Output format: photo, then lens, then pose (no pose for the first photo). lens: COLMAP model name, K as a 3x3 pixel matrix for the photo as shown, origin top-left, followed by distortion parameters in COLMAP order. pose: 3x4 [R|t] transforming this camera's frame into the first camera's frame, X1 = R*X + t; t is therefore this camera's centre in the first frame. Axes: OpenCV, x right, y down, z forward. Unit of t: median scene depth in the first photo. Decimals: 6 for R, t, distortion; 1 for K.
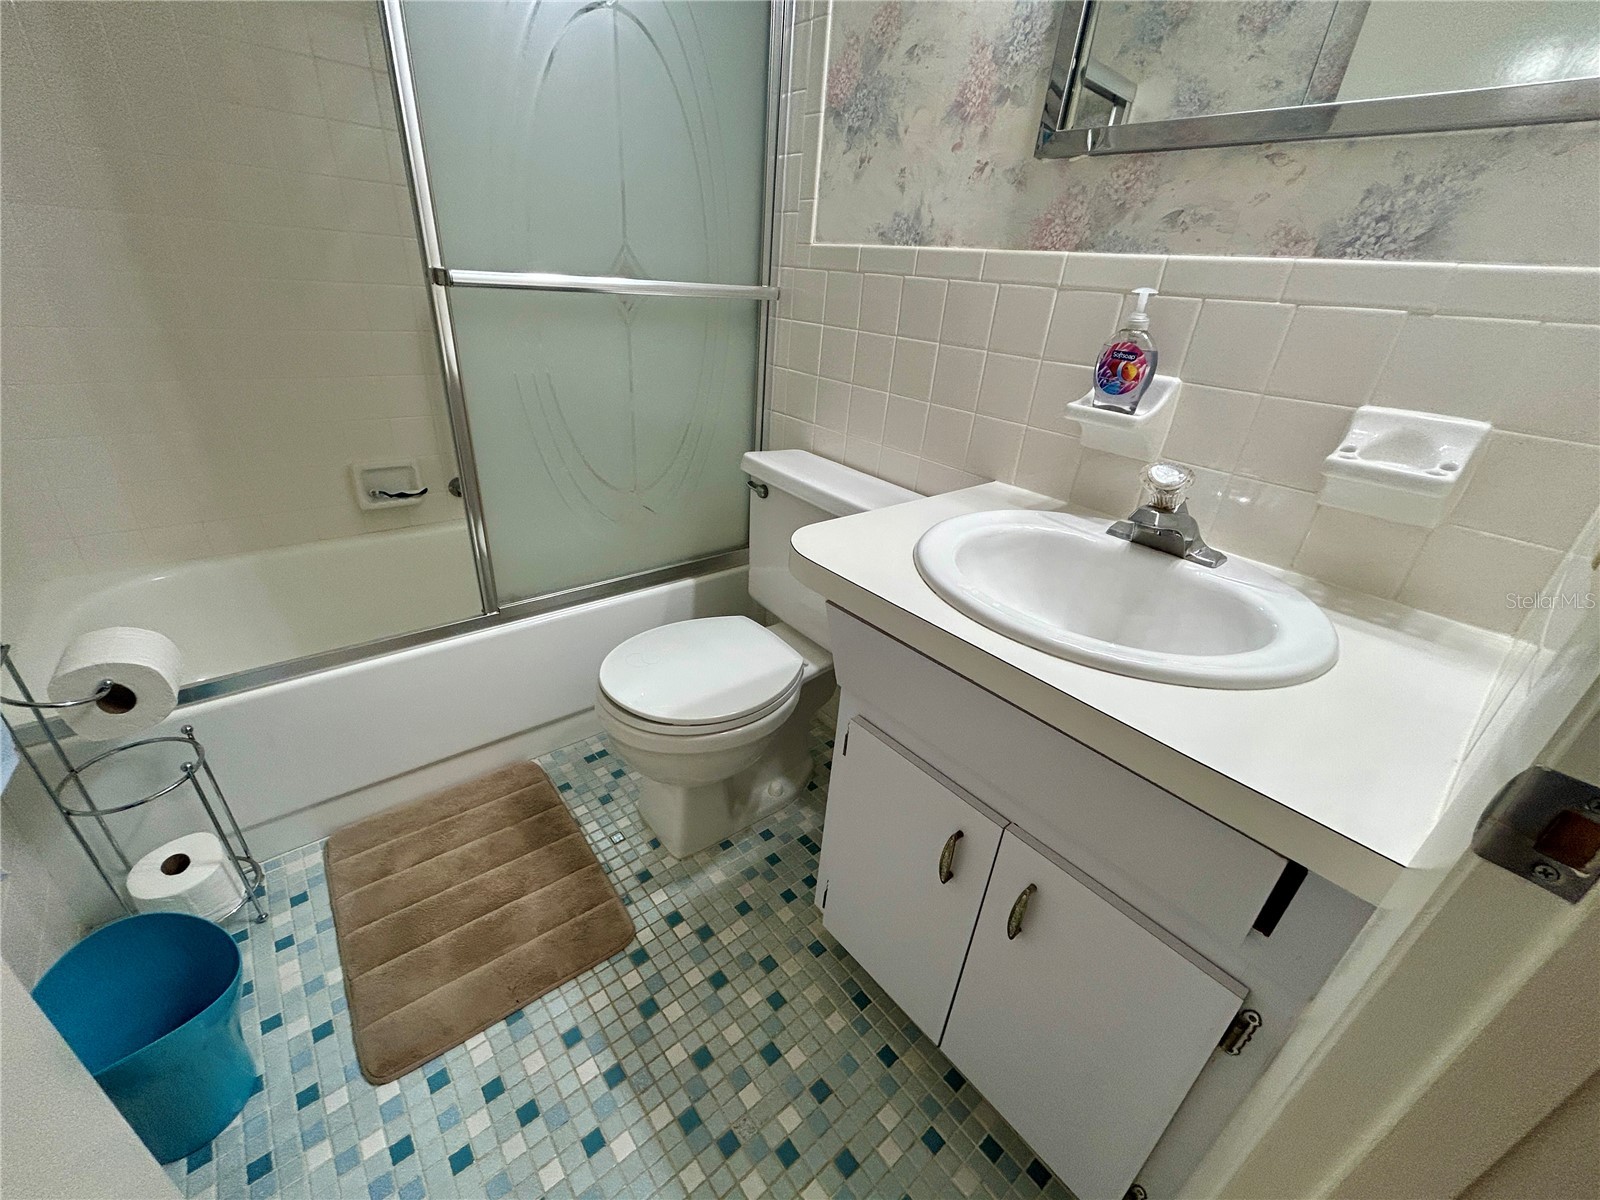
lens RADIAL K [[645.4, 0, 795.3], [0, 645.4, 600.6], [0, 0, 1]] dist [0.002540, -0.000044]
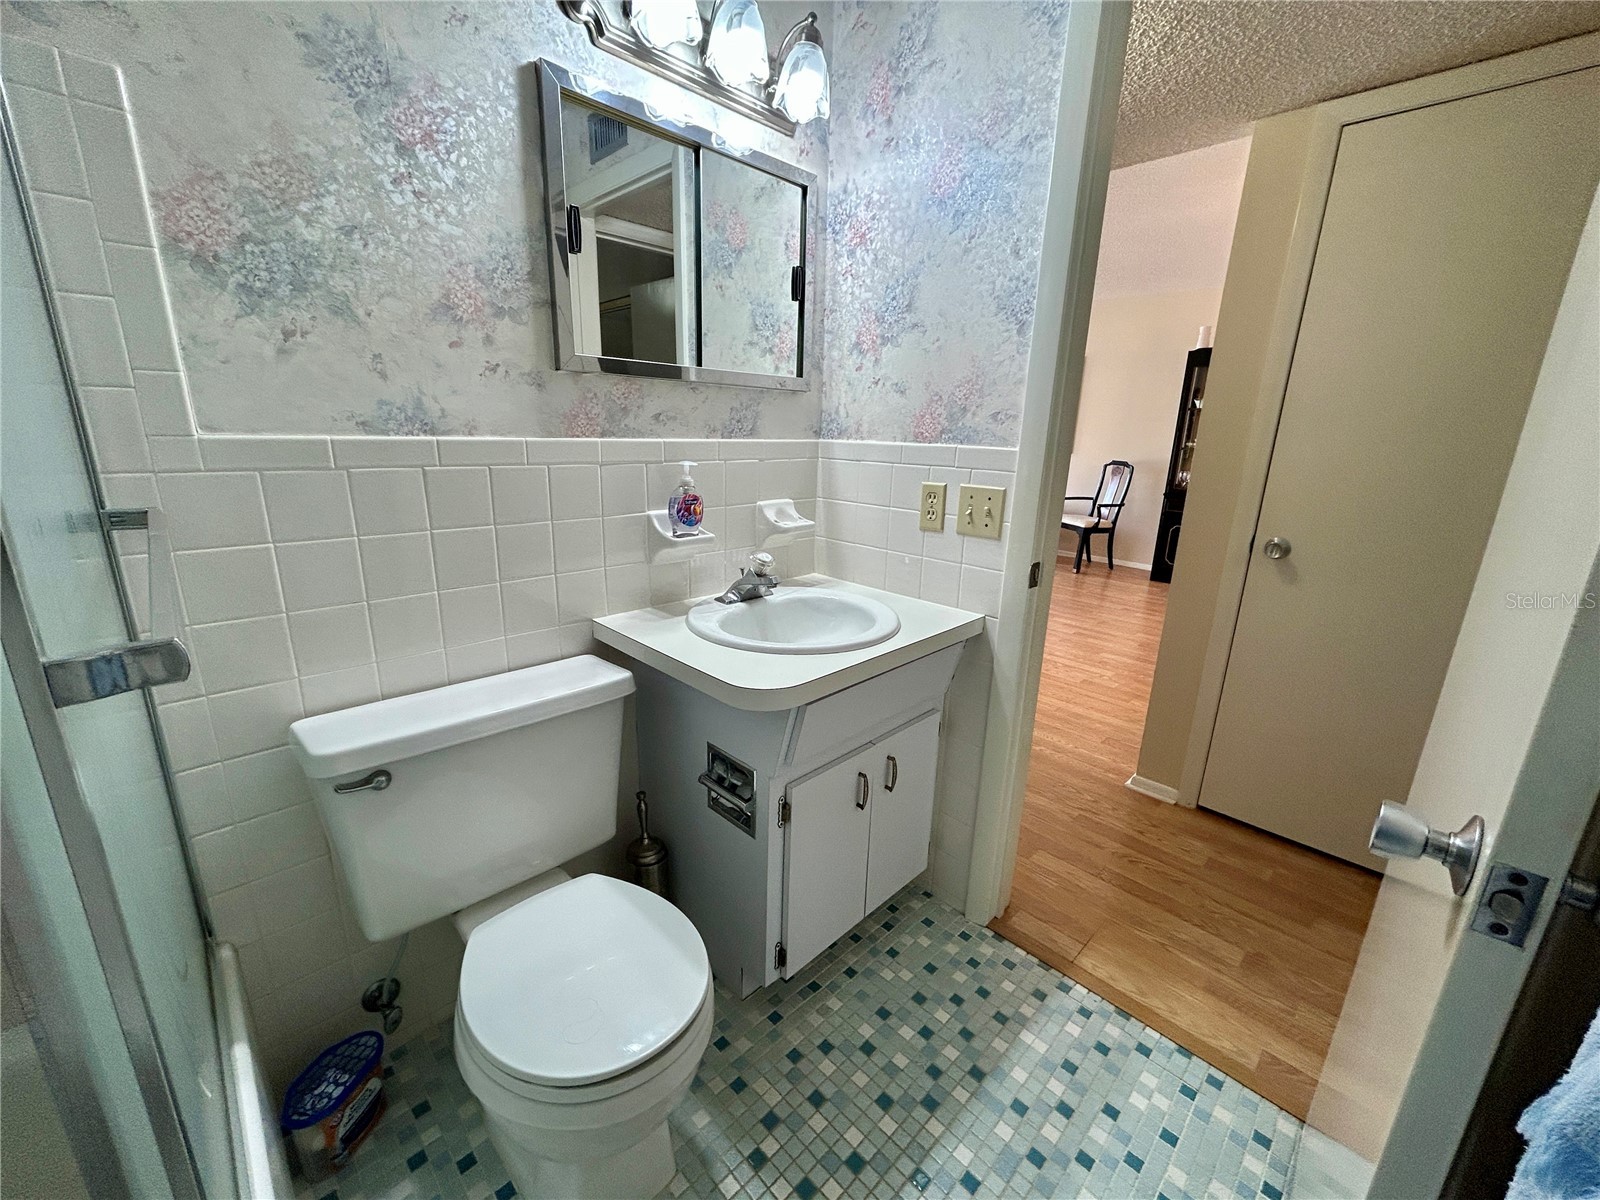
lens RADIAL K [[645.4, 0, 790.9], [0, 645.4, 604.9], [0, 0, 1]] dist [0.002540, -0.000044]
pose [[-0.079420, -0.336289, 0.938404, -0.894706], [0.421911, 0.841561, 0.337292, -0.503972], [-0.903152, 0.422711, 0.075048, 0.655921]]
